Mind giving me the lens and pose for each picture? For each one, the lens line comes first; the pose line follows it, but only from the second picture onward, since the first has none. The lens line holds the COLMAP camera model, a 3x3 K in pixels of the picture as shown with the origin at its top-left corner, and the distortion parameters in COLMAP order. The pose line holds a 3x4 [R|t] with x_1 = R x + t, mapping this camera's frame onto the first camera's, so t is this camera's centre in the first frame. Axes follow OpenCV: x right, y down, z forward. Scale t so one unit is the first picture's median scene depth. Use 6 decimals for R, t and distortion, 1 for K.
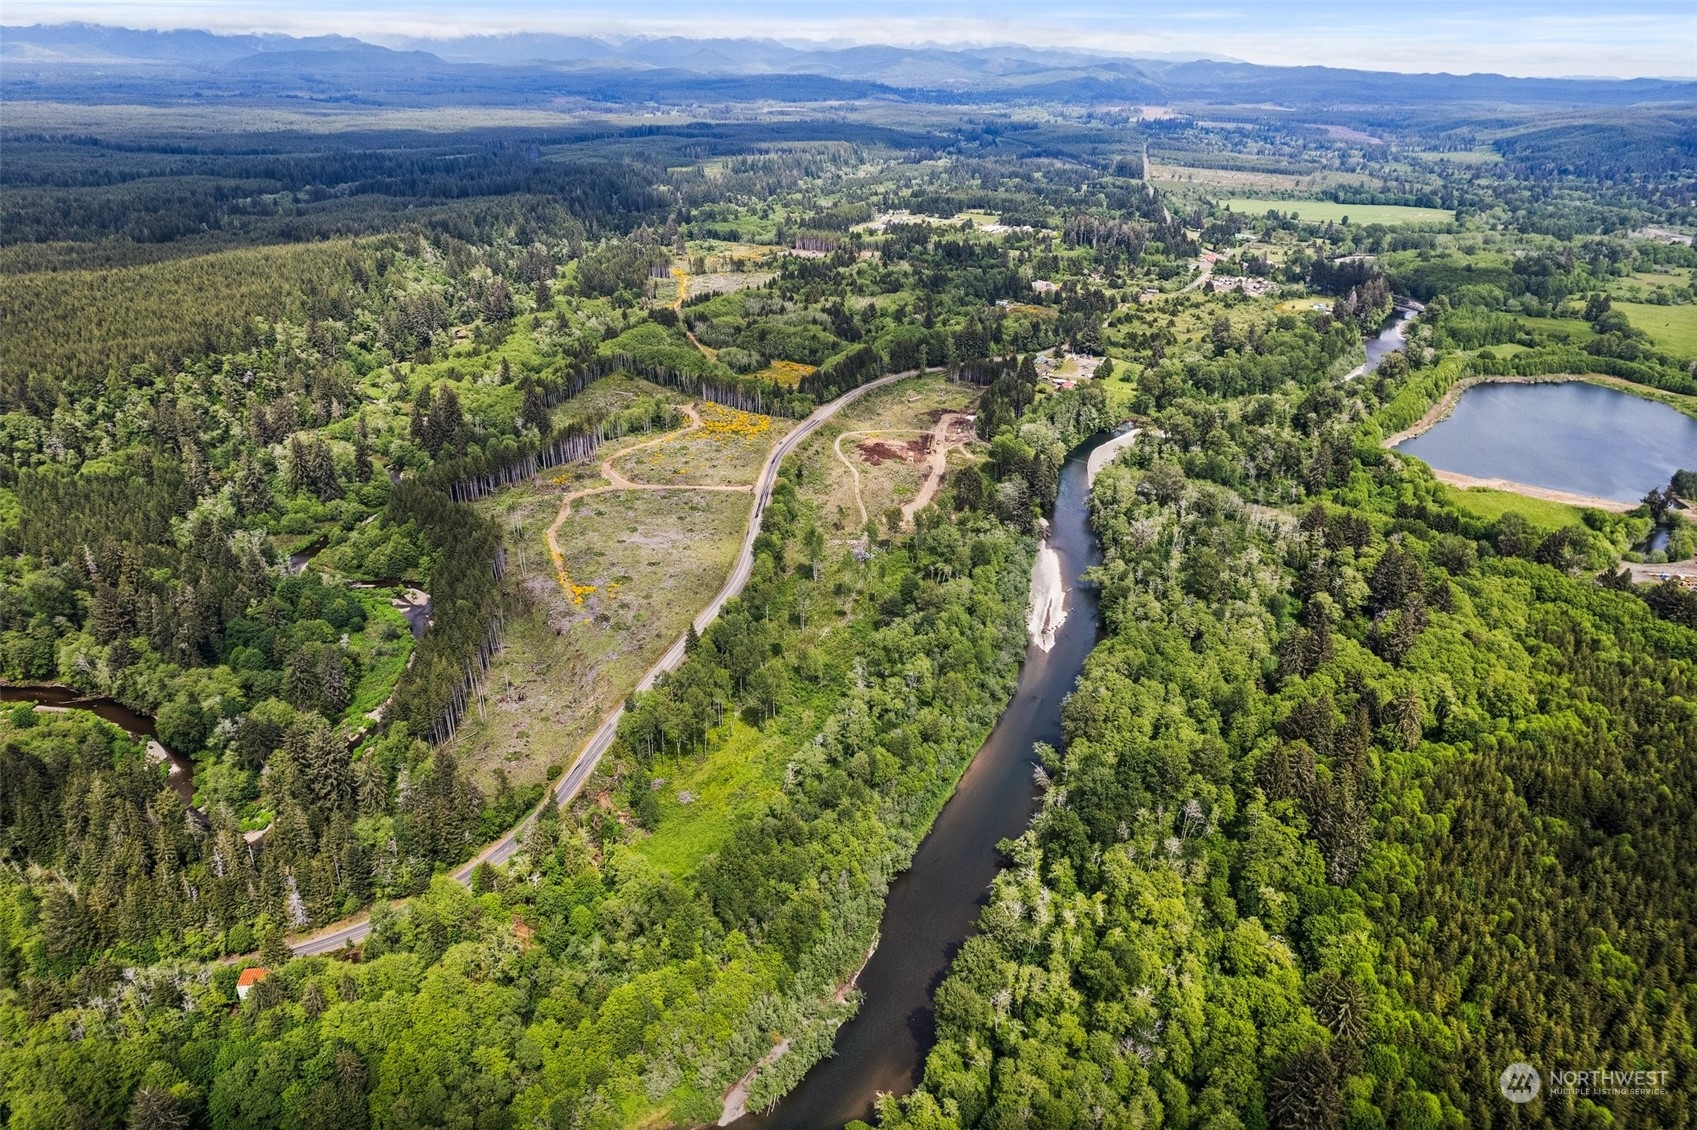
lens RADIAL K [[1106.4, 0, 849.3], [0, 1106.4, 561.4], [0, 0, 1]] dist [-0.024919, 0.005844]
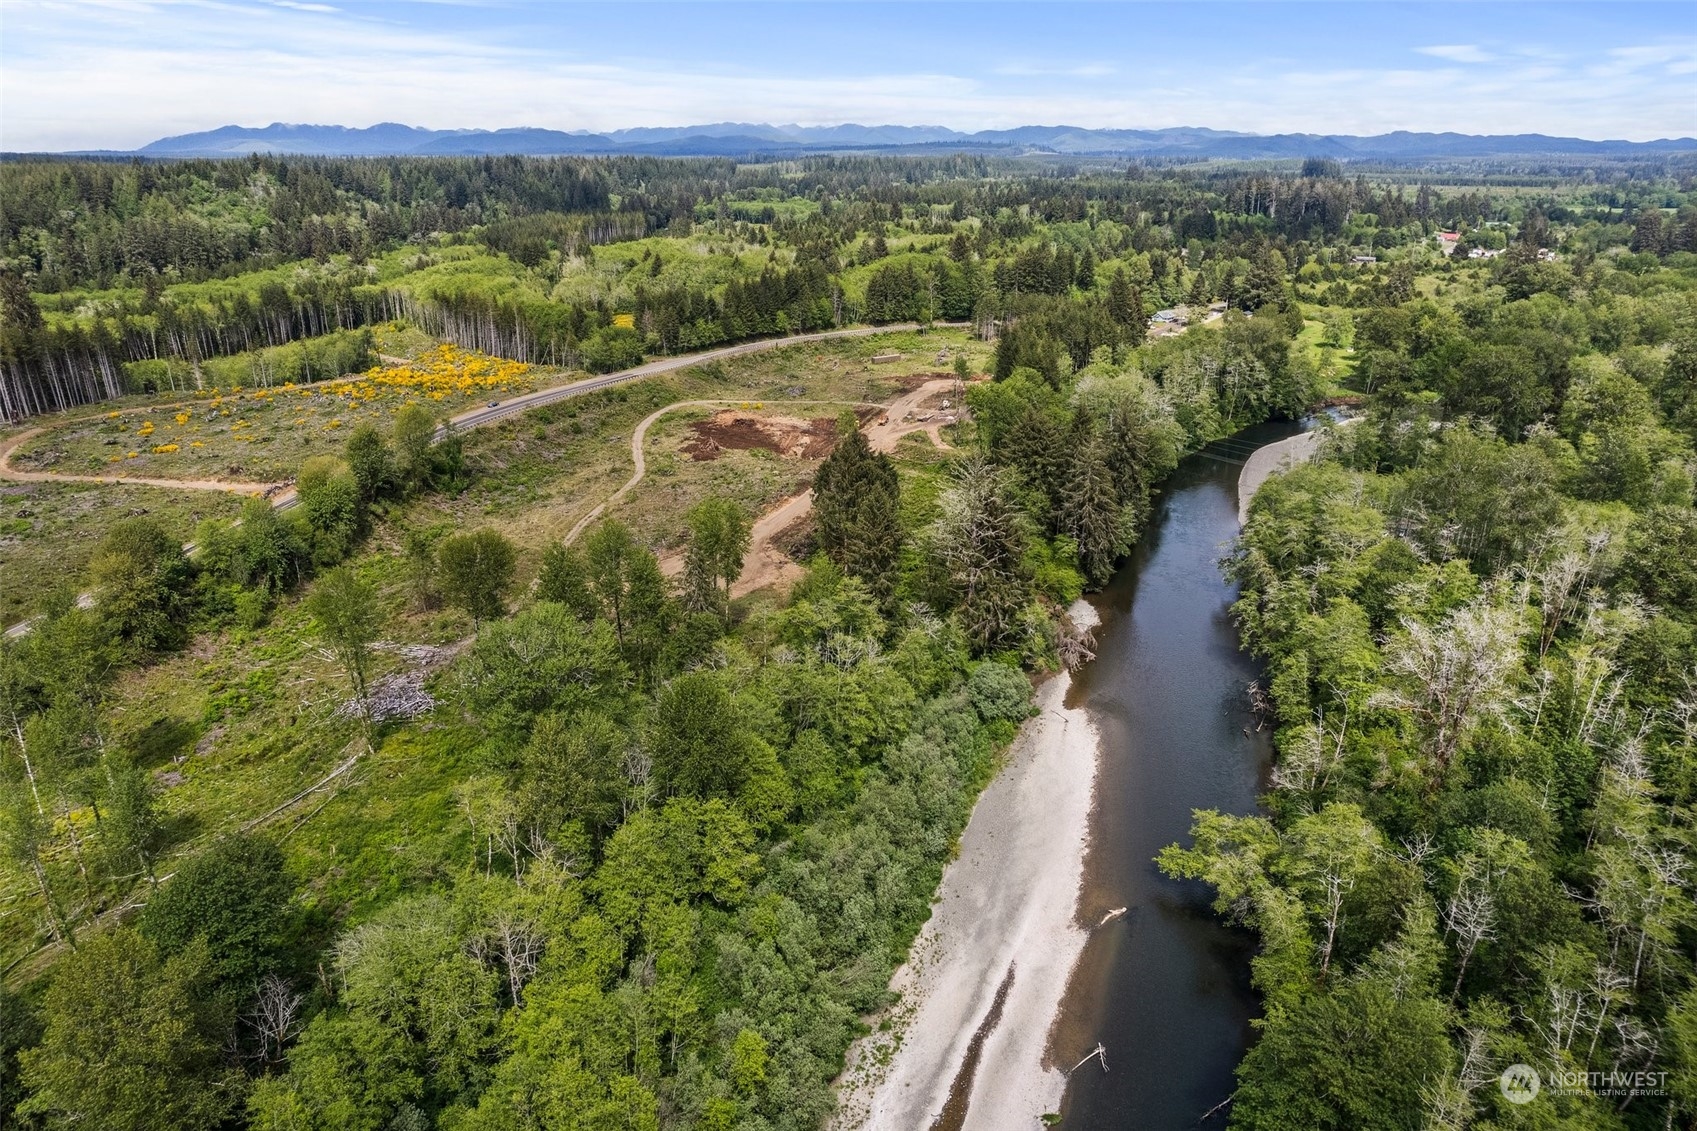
lens RADIAL K [[1106.4, 0, 848.1], [0, 1106.4, 573.3], [0, 0, 1]] dist [-0.024919, 0.005844]
pose [[0.988474, 0.033236, -0.147698, 0.155229], [-0.042738, 0.997184, -0.061631, -0.024738], [0.145234, 0.067233, 0.987110, 0.671260]]
